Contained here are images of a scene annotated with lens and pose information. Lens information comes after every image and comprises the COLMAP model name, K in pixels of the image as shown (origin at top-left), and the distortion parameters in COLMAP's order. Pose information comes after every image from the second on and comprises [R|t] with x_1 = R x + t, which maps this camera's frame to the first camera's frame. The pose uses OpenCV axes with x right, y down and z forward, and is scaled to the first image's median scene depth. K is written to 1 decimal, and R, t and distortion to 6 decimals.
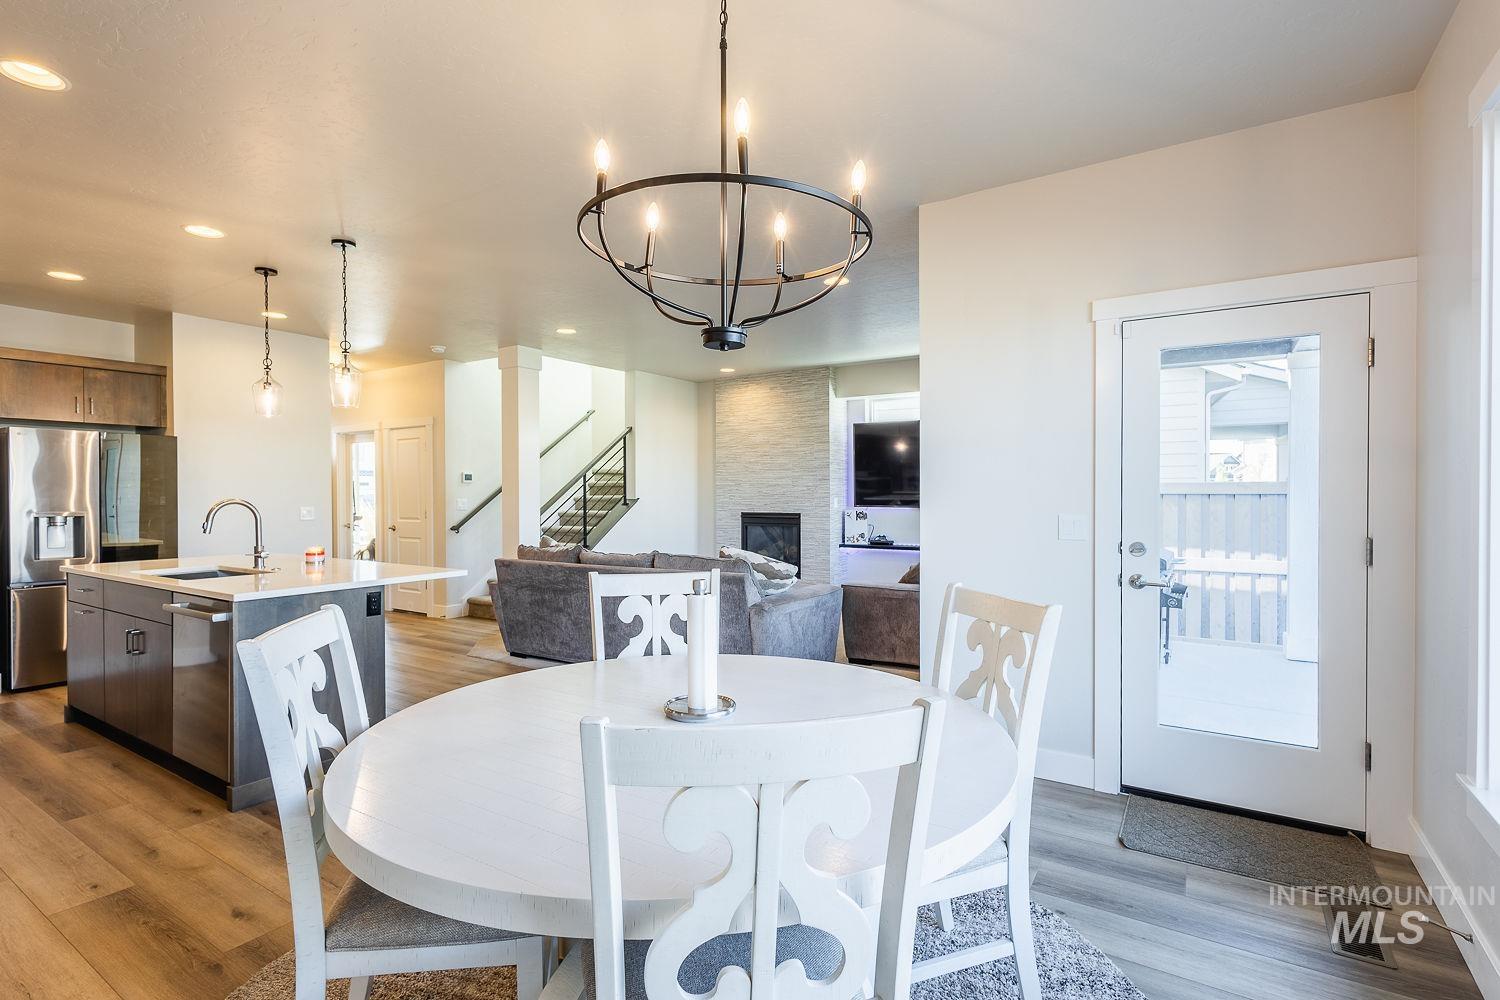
lens RADIAL K [[718.1, 0, 755.1], [0, 718.1, 501.6], [0, 0, 1]] dist [0.002889, -0.000911]
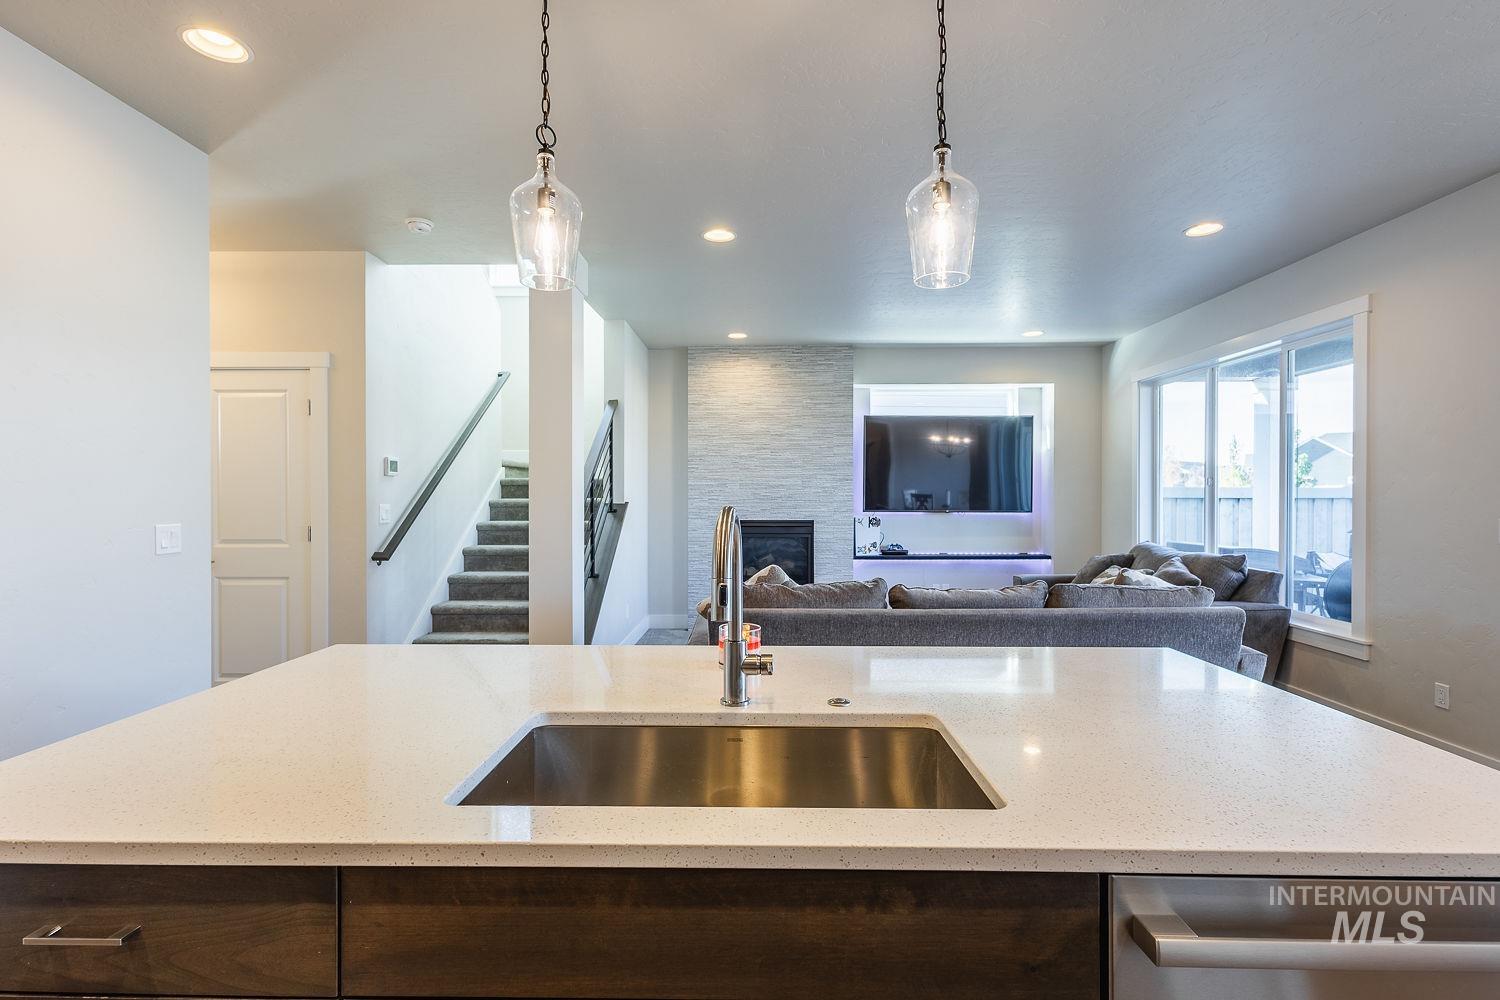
lens RADIAL K [[718.1, 0, 755.1], [0, 718.1, 501.6], [0, 0, 1]] dist [0.002889, -0.000911]
pose [[0.844886, -0.001373, 0.534944, -0.434917], [0.004206, 0.999983, -0.004076, -0.002206], [-0.534929, 0.005694, 0.844878, 0.341747]]
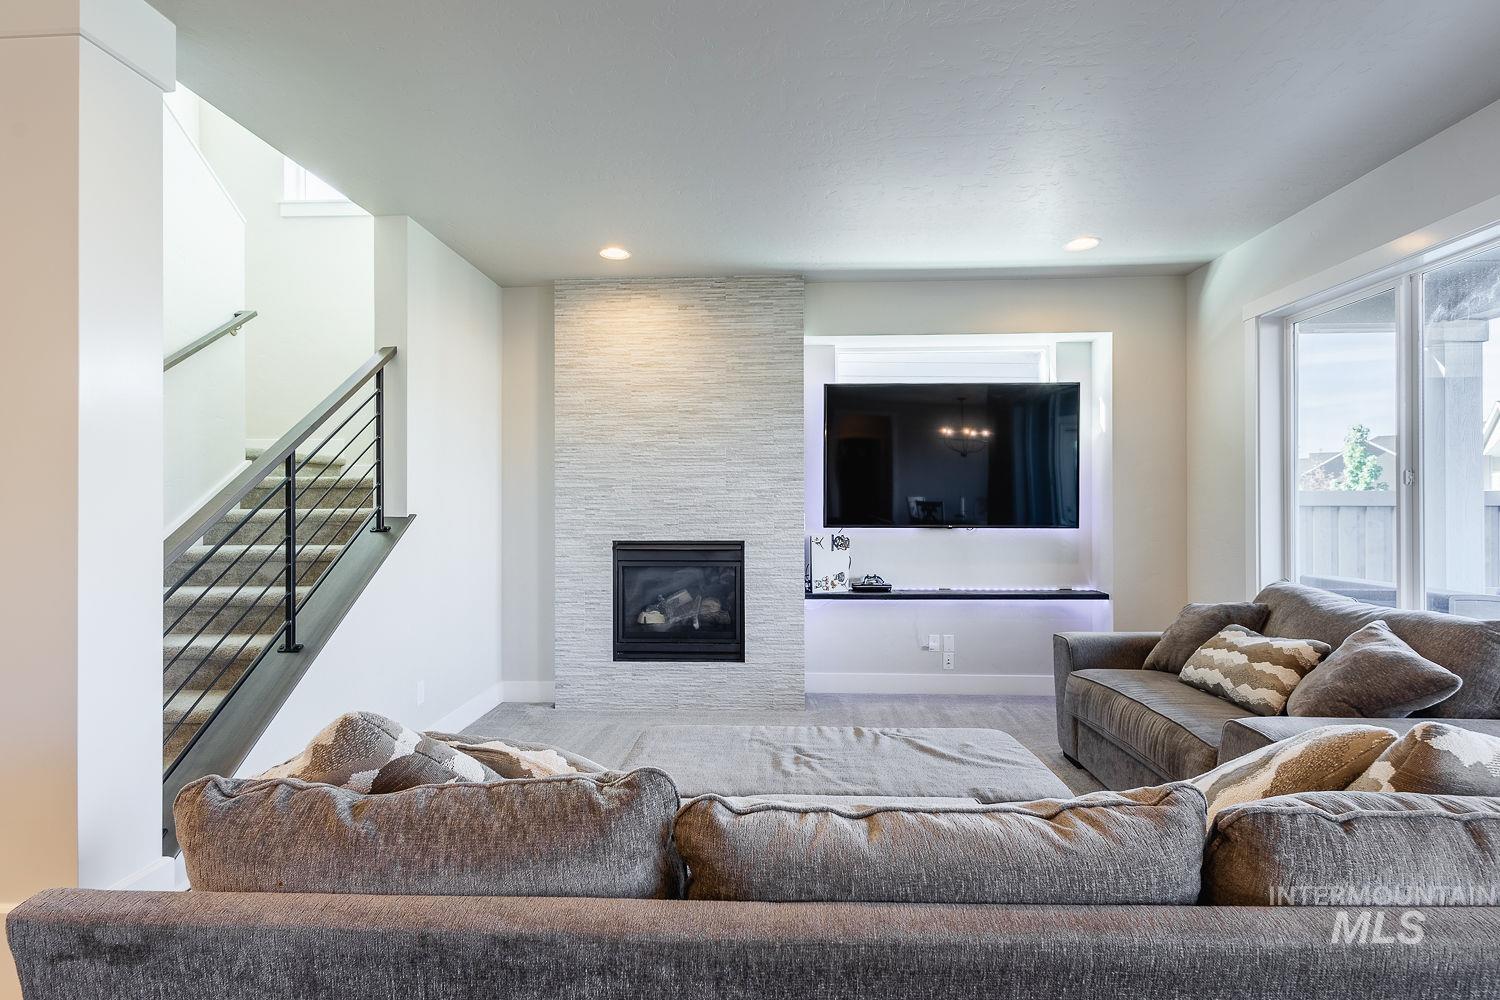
lens RADIAL K [[718.1, 0, 755.1], [0, 718.1, 501.6], [0, 0, 1]] dist [0.002889, -0.000911]
pose [[0.861249, 0.003387, 0.508172, -0.205655], [0.005417, 0.999860, -0.015845, -0.004892], [-0.508154, 0.016399, 0.861110, 0.530249]]
